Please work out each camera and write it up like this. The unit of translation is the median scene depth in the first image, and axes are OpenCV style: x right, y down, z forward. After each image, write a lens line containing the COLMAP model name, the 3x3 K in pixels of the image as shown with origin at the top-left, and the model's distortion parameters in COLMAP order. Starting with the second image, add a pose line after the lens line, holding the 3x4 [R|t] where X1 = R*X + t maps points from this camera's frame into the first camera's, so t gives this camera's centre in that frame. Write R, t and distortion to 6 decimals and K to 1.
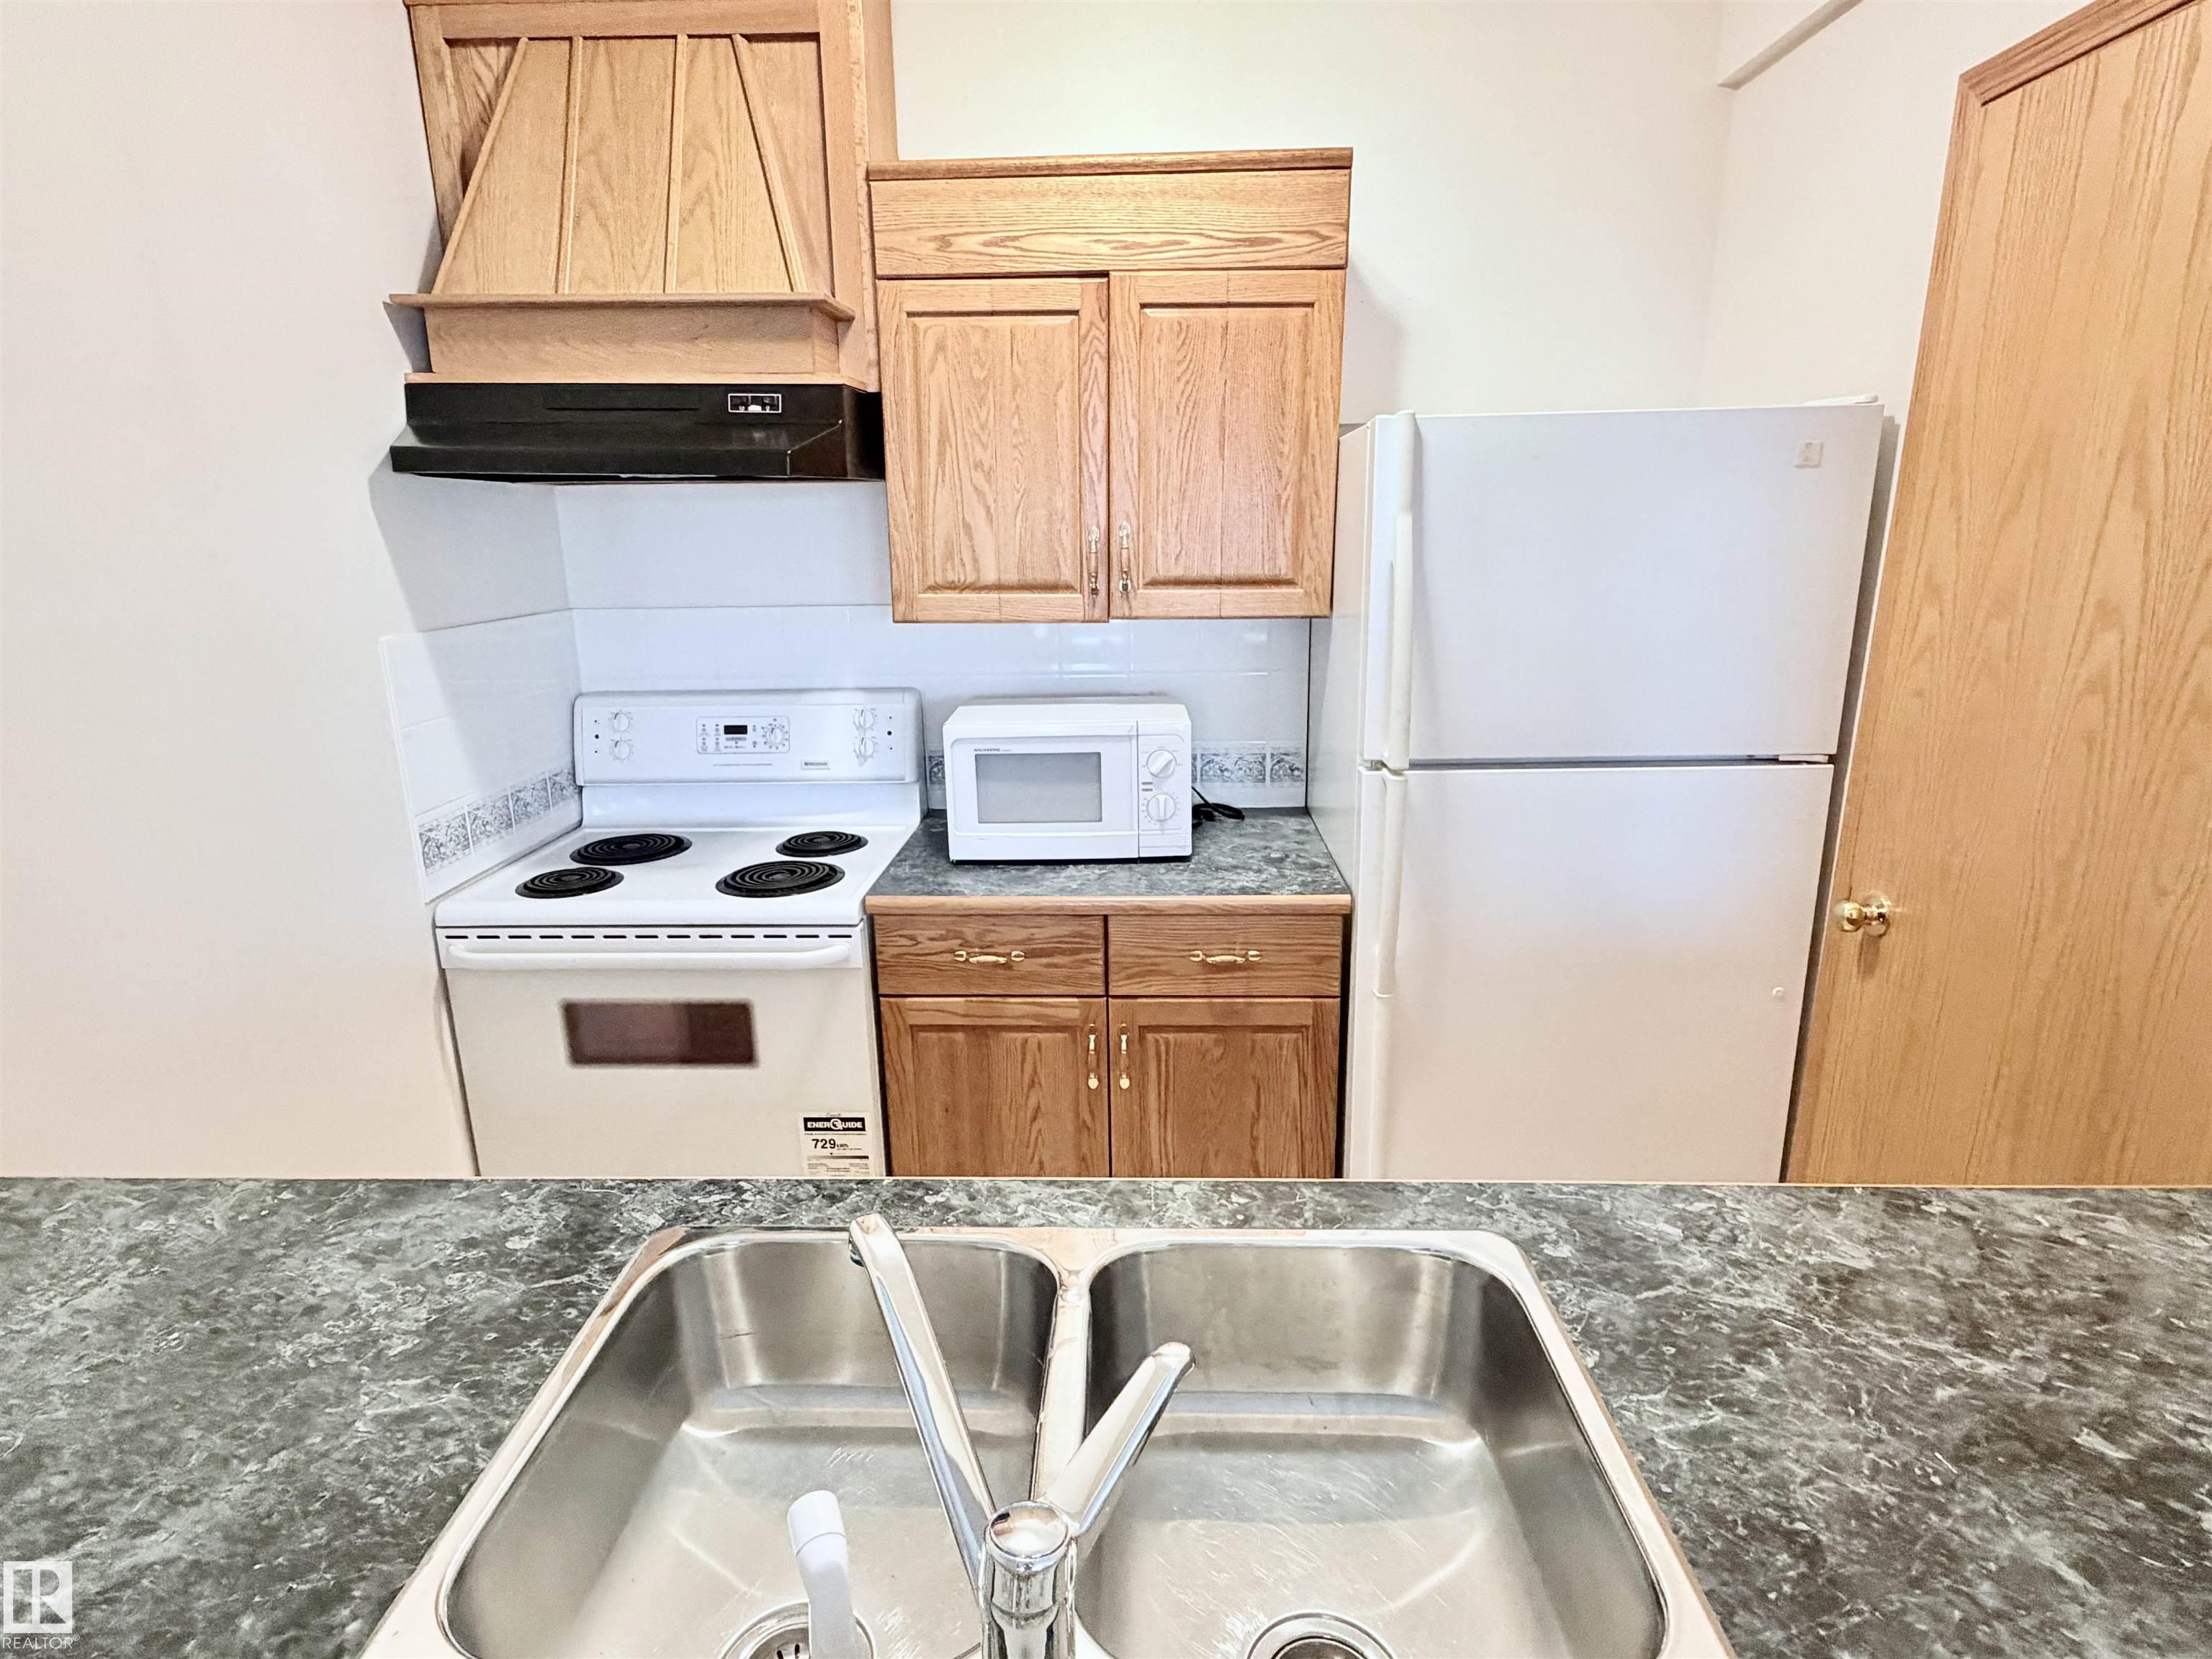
lens RADIAL K [[1163.3, 0, 1105.5], [0, 1163.3, 835.1], [0, 0, 1]] dist [-0.000932, 0.000284]
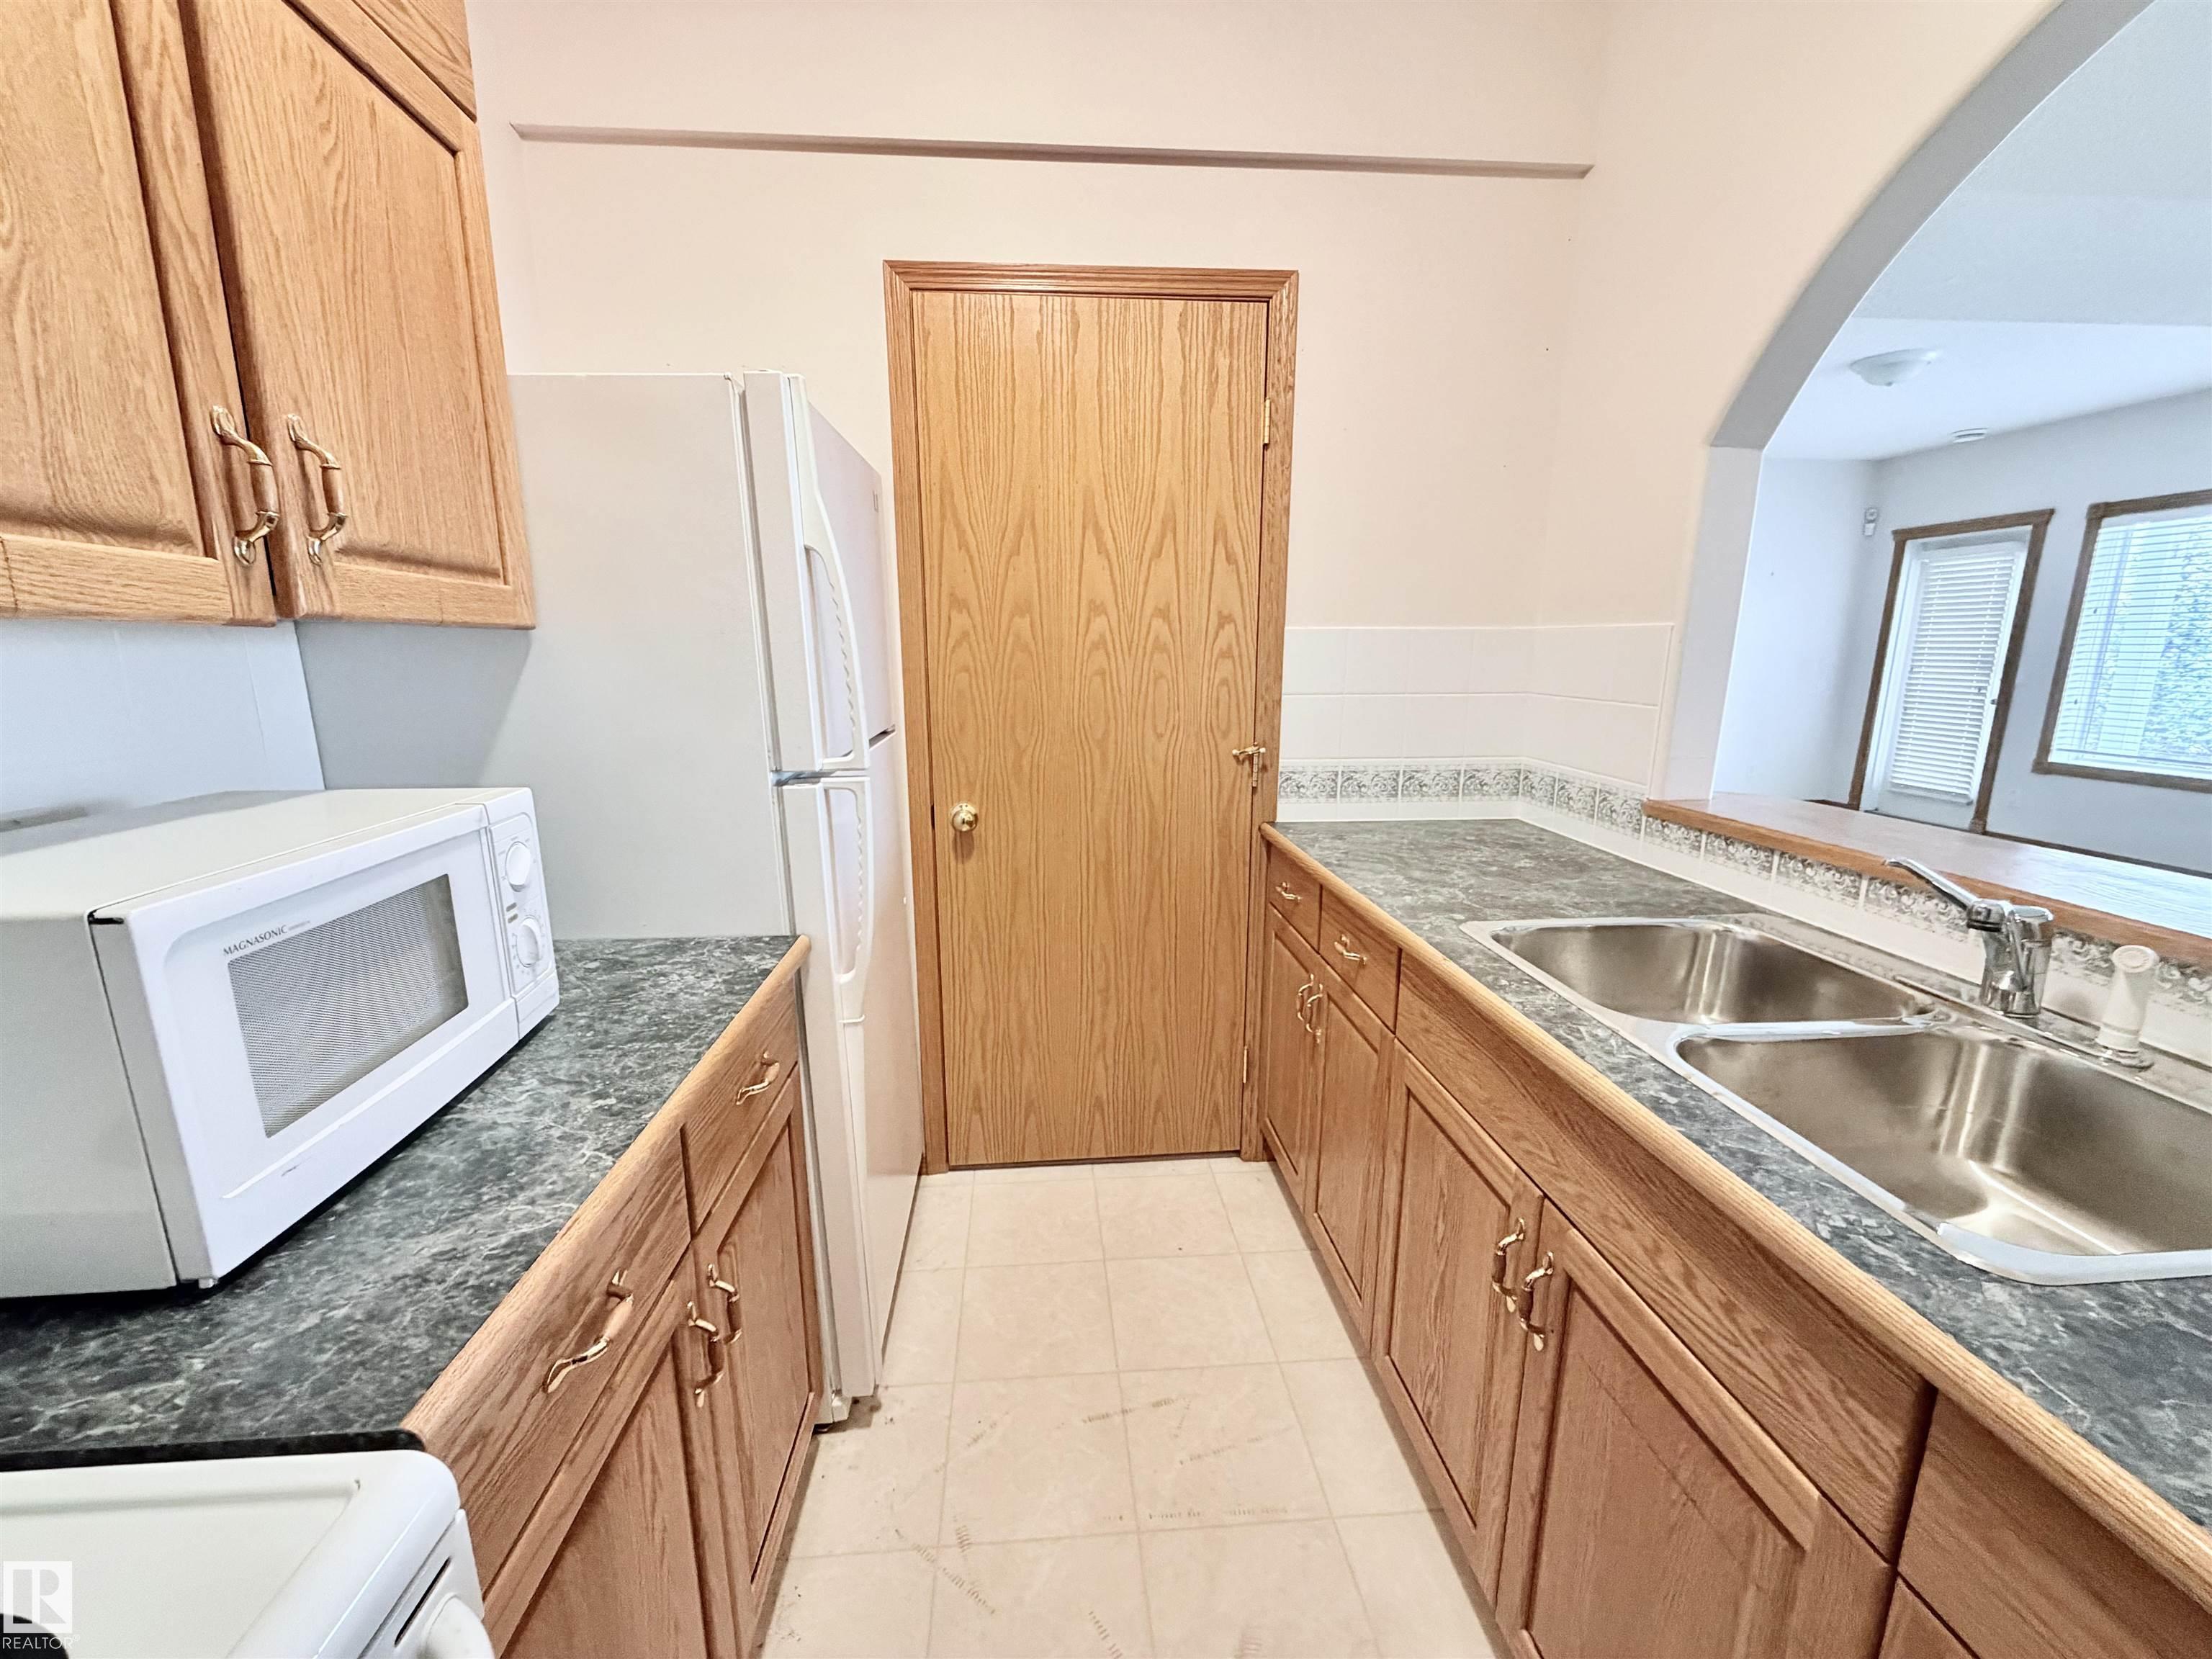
lens RADIAL K [[876.8, 0, 1092.4], [0, 876.8, 828.9], [0, 0, 1]] dist [-0.000238, -0.000207]
pose [[-0.098198, -0.189883, 0.976884, -0.520035], [0.263401, 0.941660, 0.209514, -0.123489], [-0.959676, 0.277886, -0.042454, 0.956935]]
